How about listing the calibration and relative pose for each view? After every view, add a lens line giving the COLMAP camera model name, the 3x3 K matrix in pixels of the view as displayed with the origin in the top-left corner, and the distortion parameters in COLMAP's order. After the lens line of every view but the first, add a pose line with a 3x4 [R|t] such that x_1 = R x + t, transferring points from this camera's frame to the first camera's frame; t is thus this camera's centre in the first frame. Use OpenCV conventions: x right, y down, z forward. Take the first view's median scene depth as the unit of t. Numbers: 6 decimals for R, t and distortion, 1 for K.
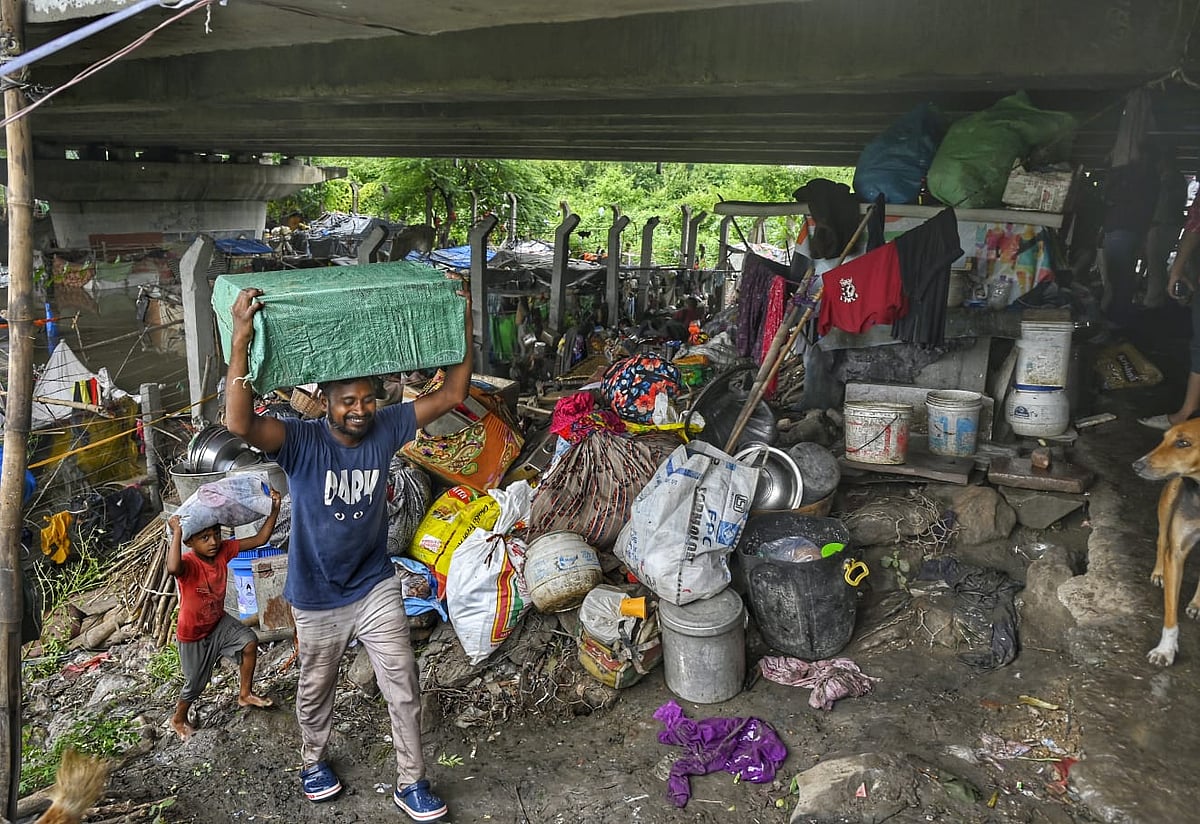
lens RADIAL K [[884.8, 0, 514.7], [0, 884.8, 362.9], [0, 0, 1]] dist [-0.003204, -0.000135]
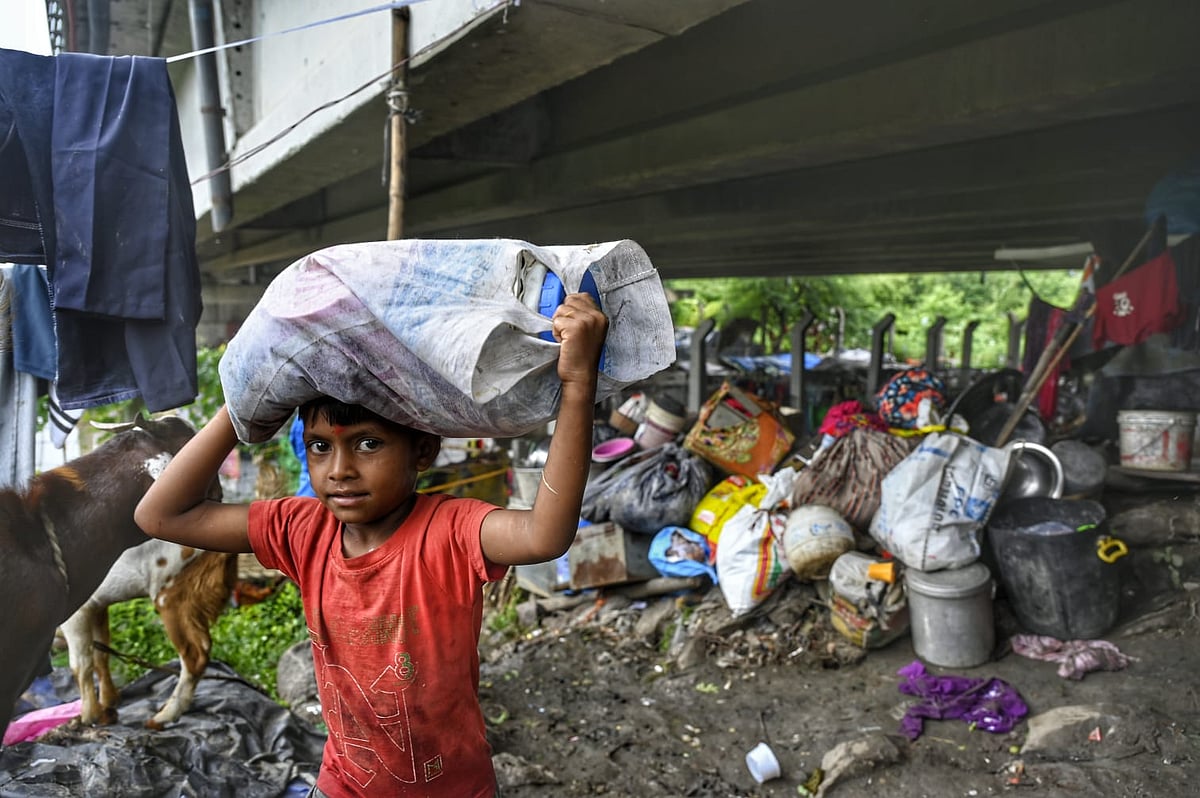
lens RADIAL K [[776.5, 0, 600.0], [0, 776.5, 399.0], [0, 0, 1]] dist [-0.001521, -0.003054]
pose [[0.951010, 0.017639, -0.308656, 0.086600], [-0.047269, 0.994929, -0.088783, 0.148861], [0.305525, 0.099024, 0.947021, -0.032174]]
